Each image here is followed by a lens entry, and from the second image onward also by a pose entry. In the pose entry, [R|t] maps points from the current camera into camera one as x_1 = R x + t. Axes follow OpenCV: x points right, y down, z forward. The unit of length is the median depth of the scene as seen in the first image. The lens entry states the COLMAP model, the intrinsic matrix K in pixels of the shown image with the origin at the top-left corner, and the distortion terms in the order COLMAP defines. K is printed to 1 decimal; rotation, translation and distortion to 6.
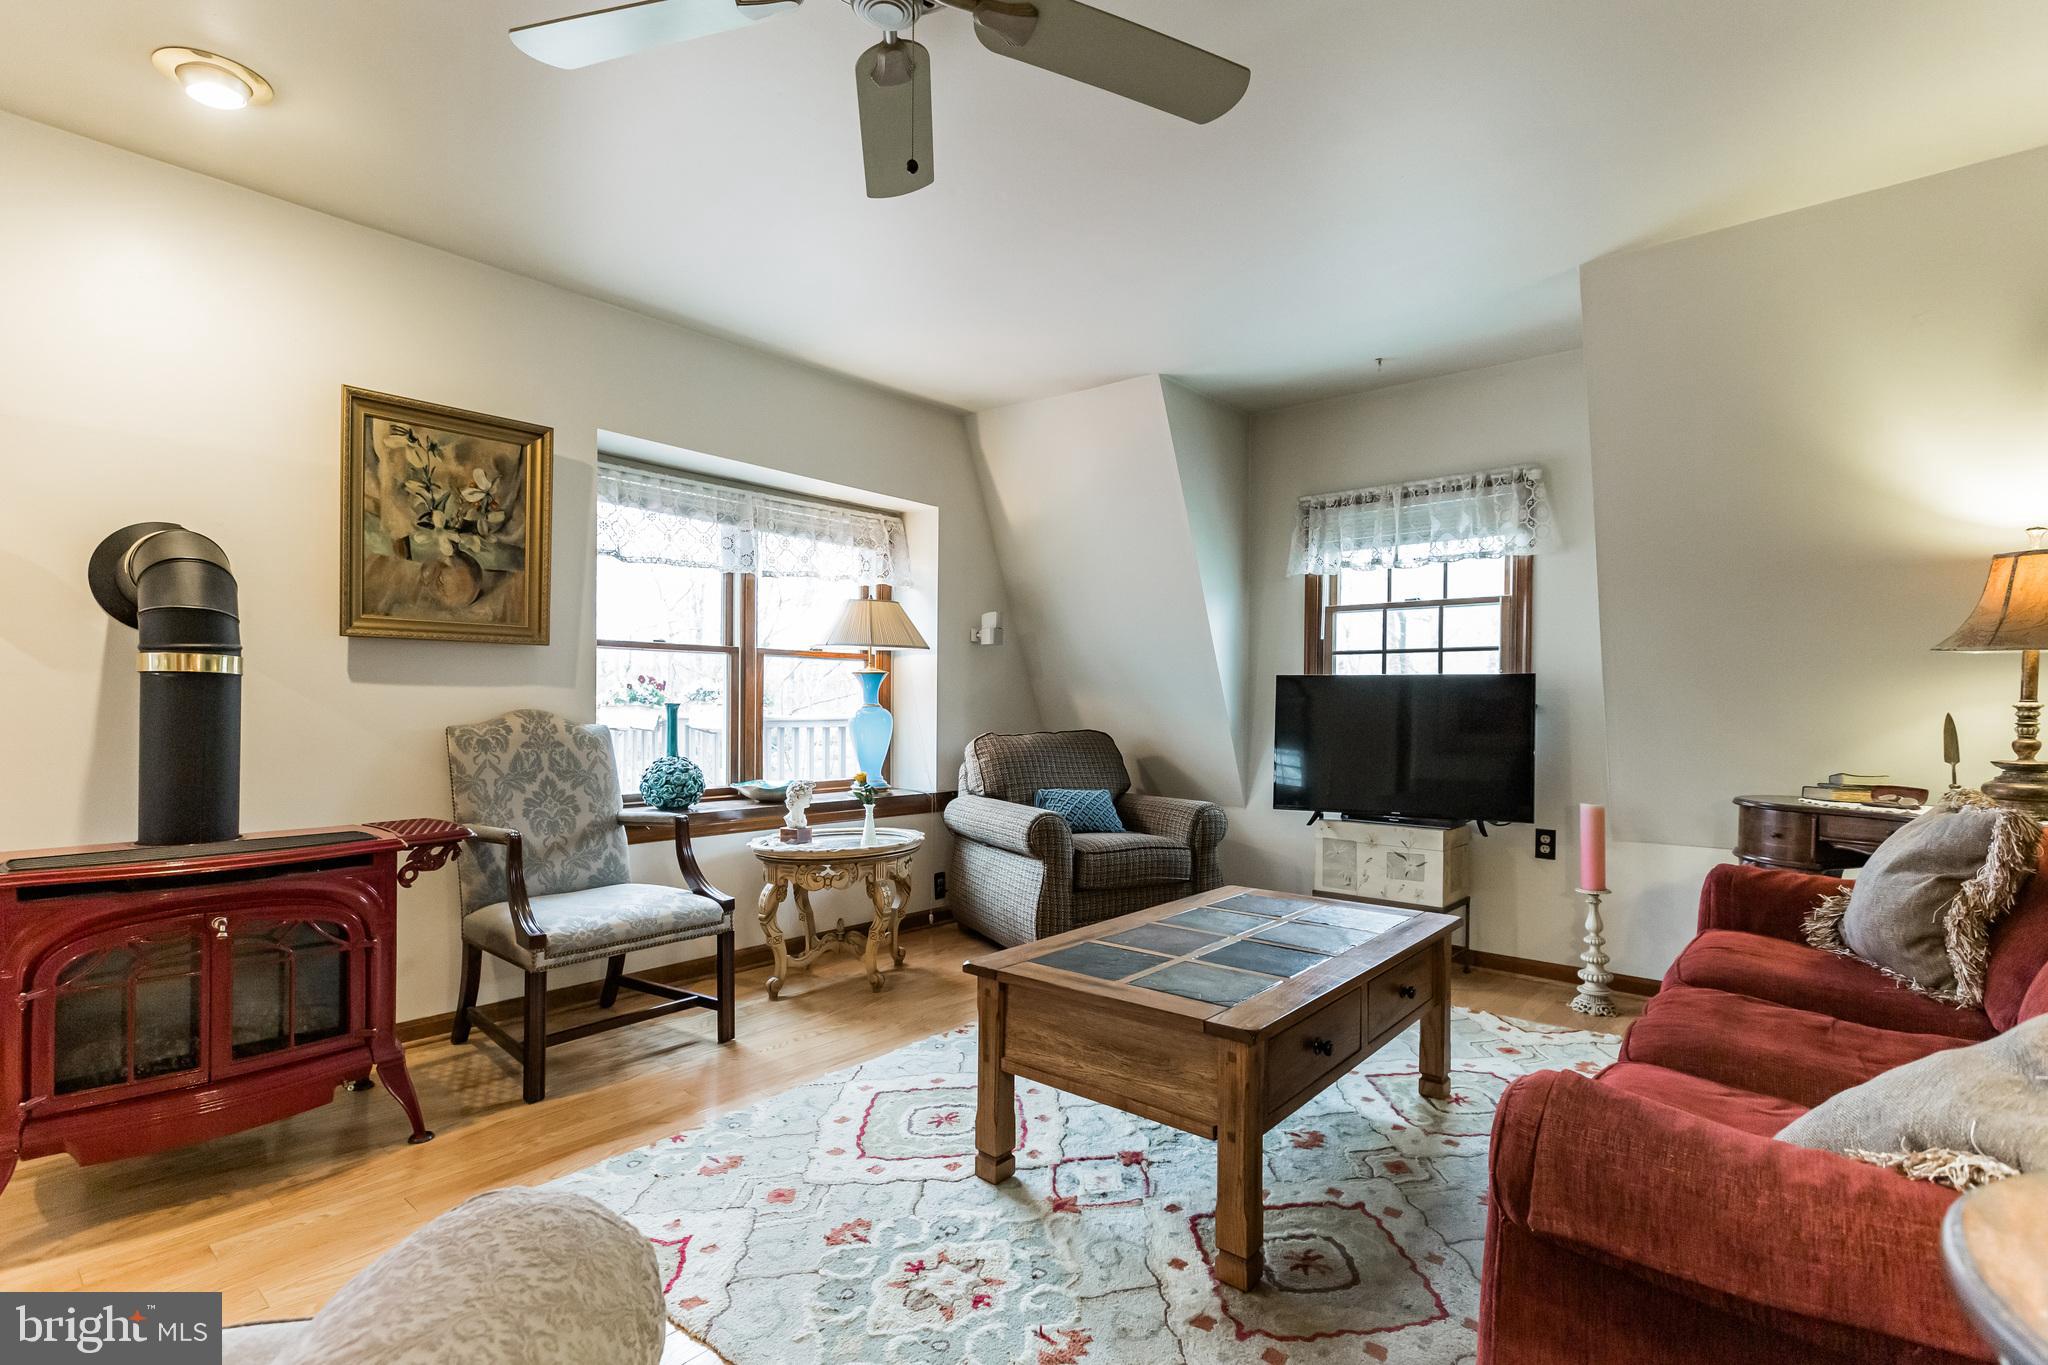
lens RADIAL K [[983.7, 0, 964.1], [0, 983.7, 698.7], [0, 0, 1]] dist [0.001044, 0.000524]
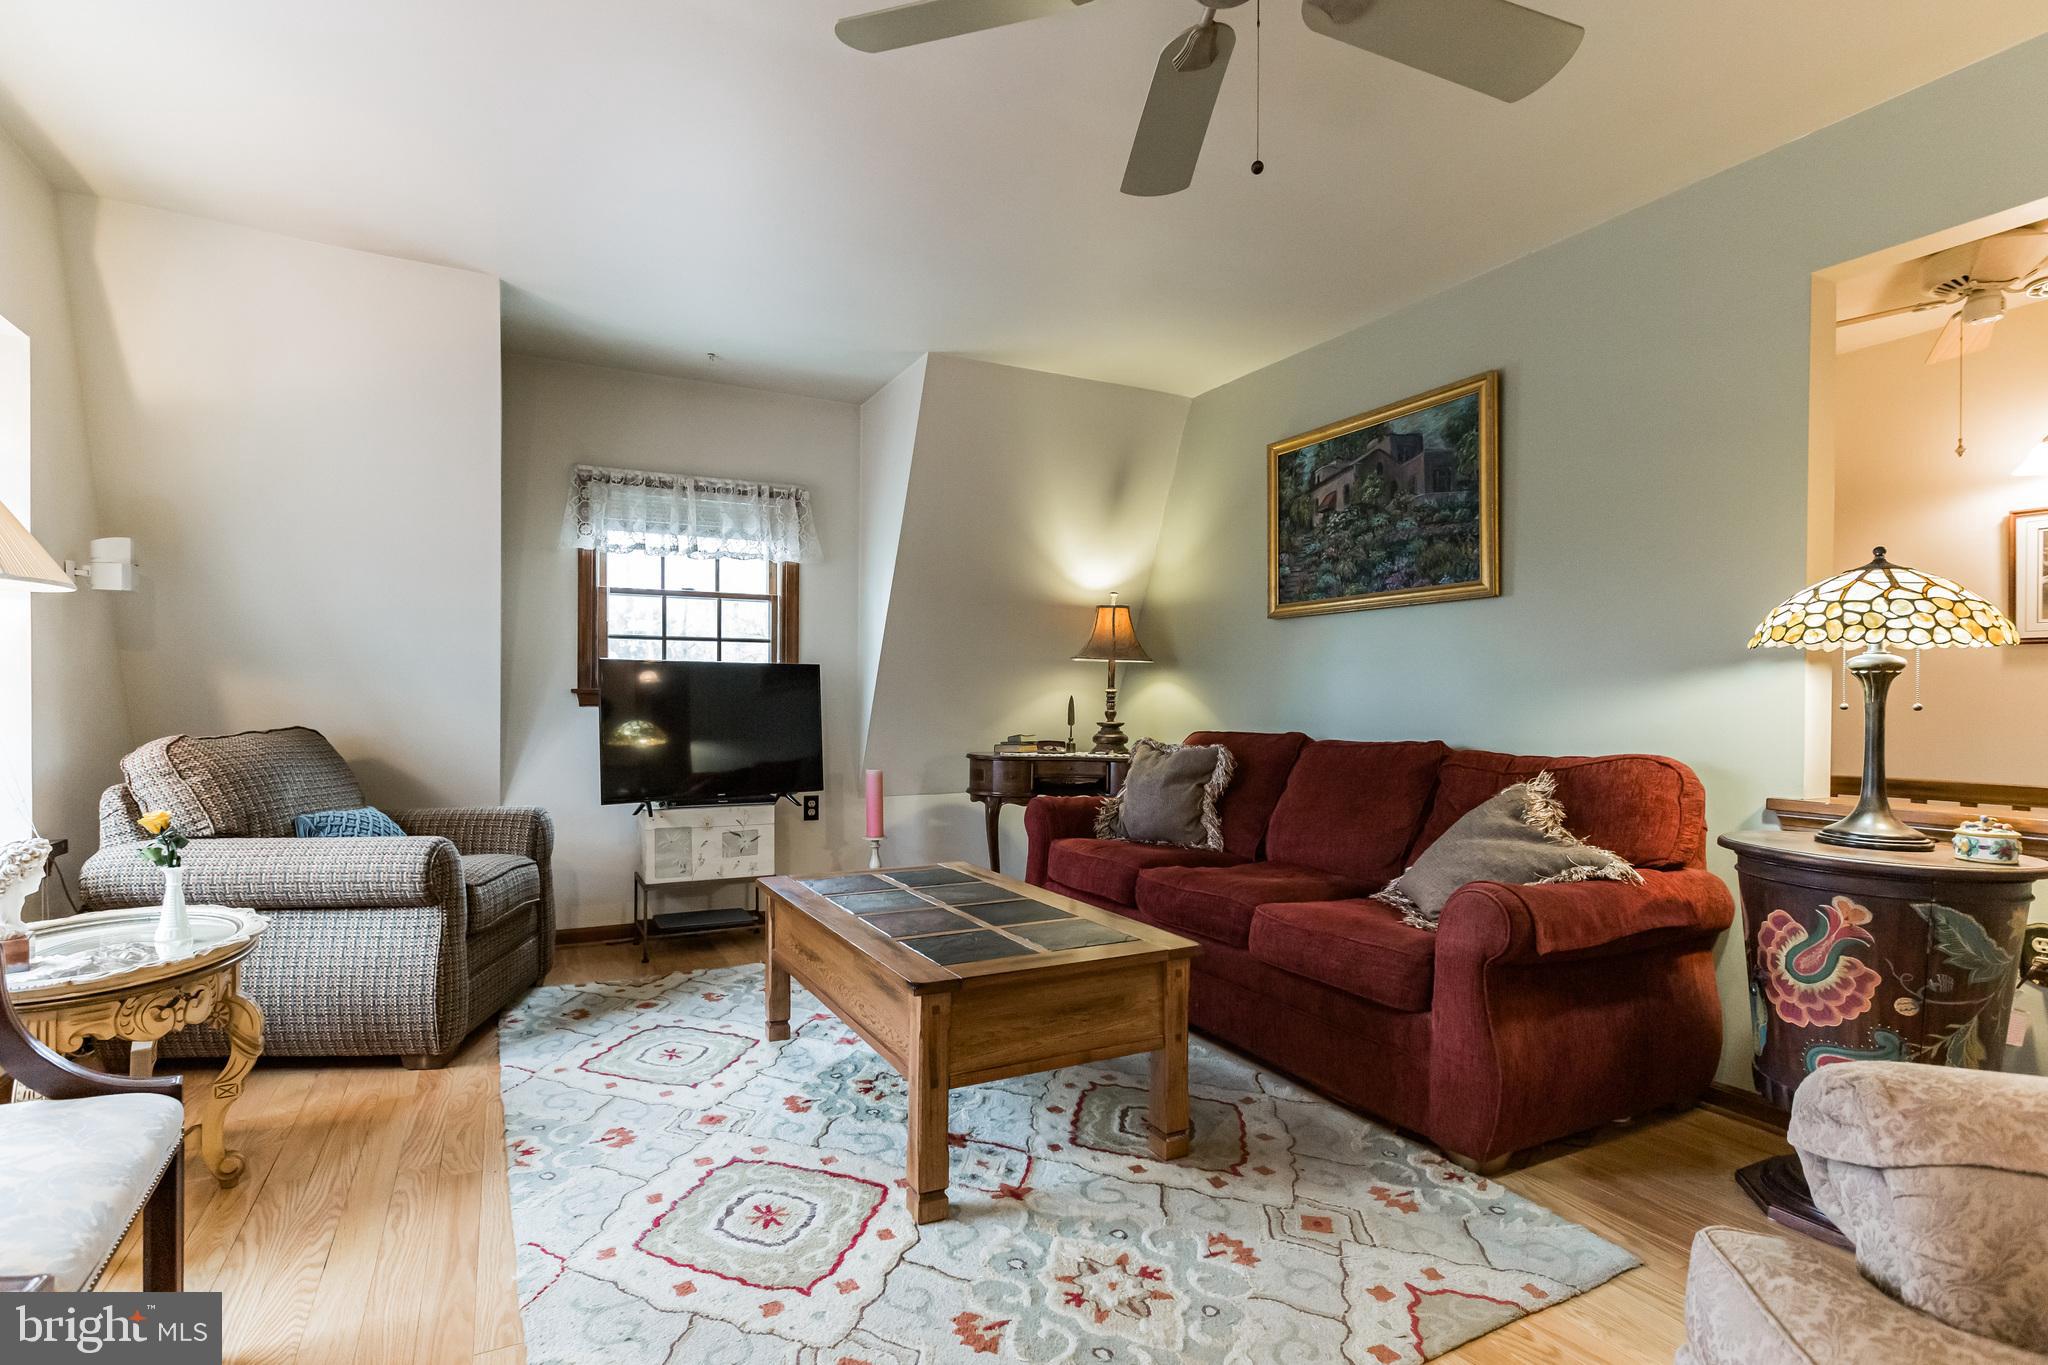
lens RADIAL K [[989.5, 0, 1024.0], [0, 989.5, 682.5], [0, 0, 1]] dist [0.000855, 0.000678]
pose [[0.353086, 0.009562, 0.935542, -0.429540], [-0.005222, 0.999952, -0.008250, 0.004609], [-0.935576, -0.001972, 0.353119, 0.329861]]
